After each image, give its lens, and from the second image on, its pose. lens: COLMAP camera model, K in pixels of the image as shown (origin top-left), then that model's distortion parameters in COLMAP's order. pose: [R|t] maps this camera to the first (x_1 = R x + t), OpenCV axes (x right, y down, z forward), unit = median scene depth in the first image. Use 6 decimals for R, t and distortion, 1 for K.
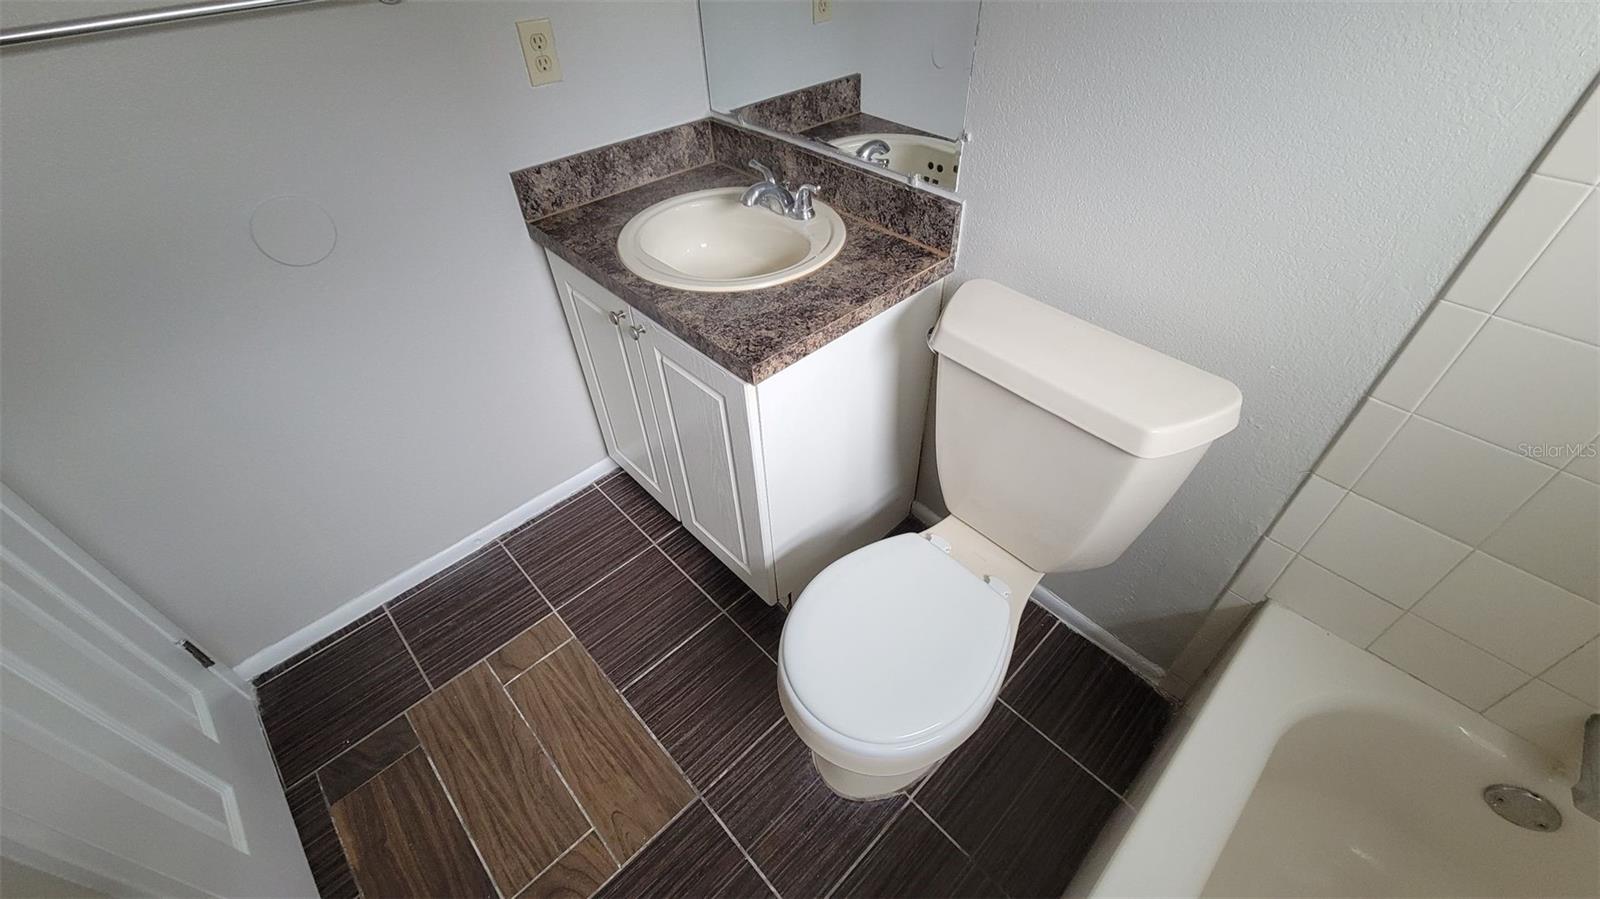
lens RADIAL K [[653.9, 0, 810.5], [0, 653.9, 447.7], [0, 0, 1]] dist [-0.006152, -0.000558]
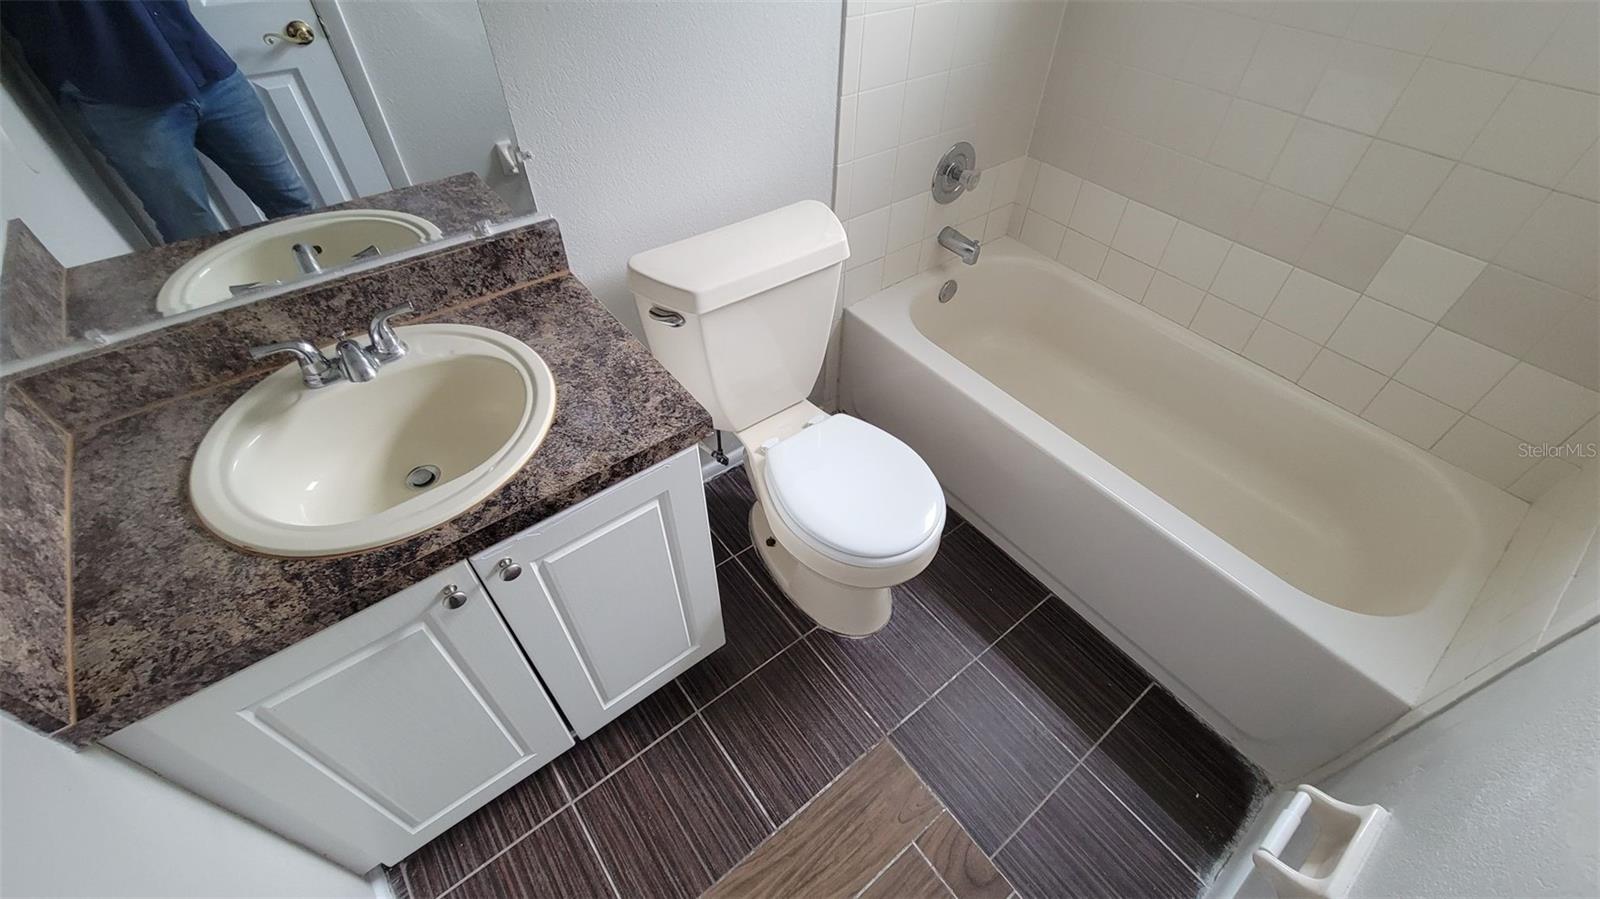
lens RADIAL K [[653.9, 0, 810.5], [0, 653.9, 447.7], [0, 0, 1]] dist [-0.006152, -0.000558]
pose [[0.090380, -0.700628, 0.707780, -0.599366], [0.656224, 0.576485, 0.486862, -0.356025], [-0.749134, 0.420459, 0.511872, 0.315088]]
